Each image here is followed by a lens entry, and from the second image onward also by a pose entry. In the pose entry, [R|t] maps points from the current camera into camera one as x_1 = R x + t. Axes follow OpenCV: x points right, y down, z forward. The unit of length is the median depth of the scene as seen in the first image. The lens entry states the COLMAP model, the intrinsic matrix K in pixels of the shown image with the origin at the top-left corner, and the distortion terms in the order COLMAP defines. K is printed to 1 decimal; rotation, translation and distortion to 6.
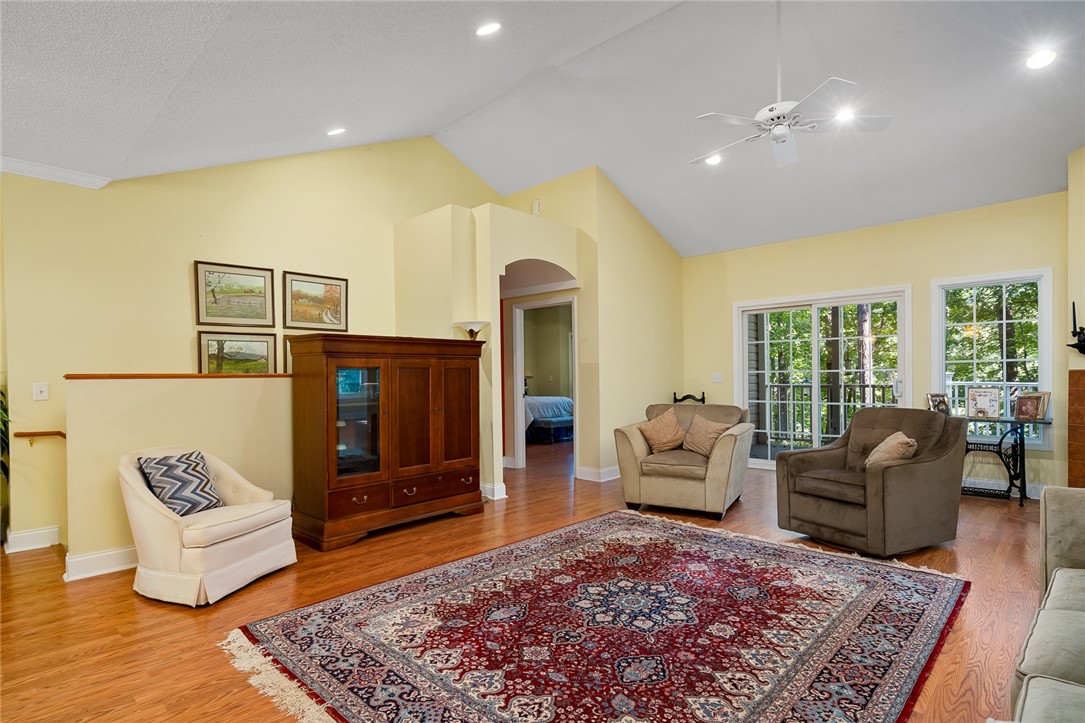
lens RADIAL K [[559.0, 0, 537.1], [0, 559.0, 371.9], [0, 0, 1]] dist [0.002140, 0.000760]
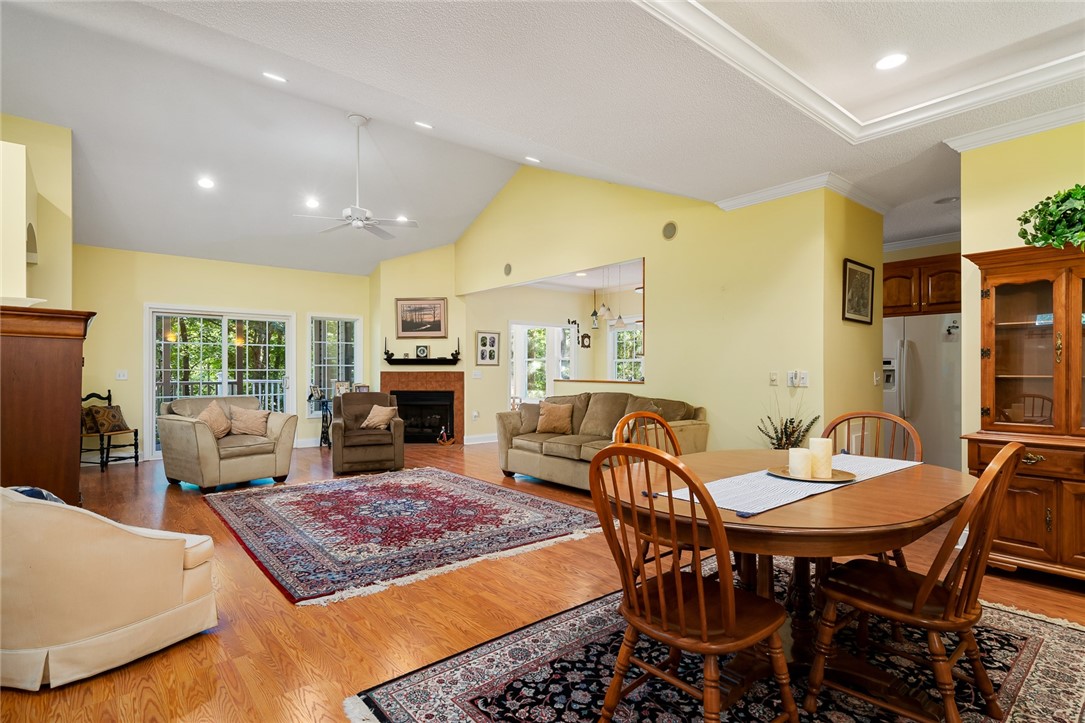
lens RADIAL K [[559.0, 0, 541.3], [0, 559.0, 362.9], [0, 0, 1]] dist [0.002140, 0.000760]
pose [[0.098920, 0.025515, 0.994768, -1.557848], [-0.009766, 0.999648, -0.024669, 0.015791], [-0.995047, -0.007275, 0.099135, 0.419984]]
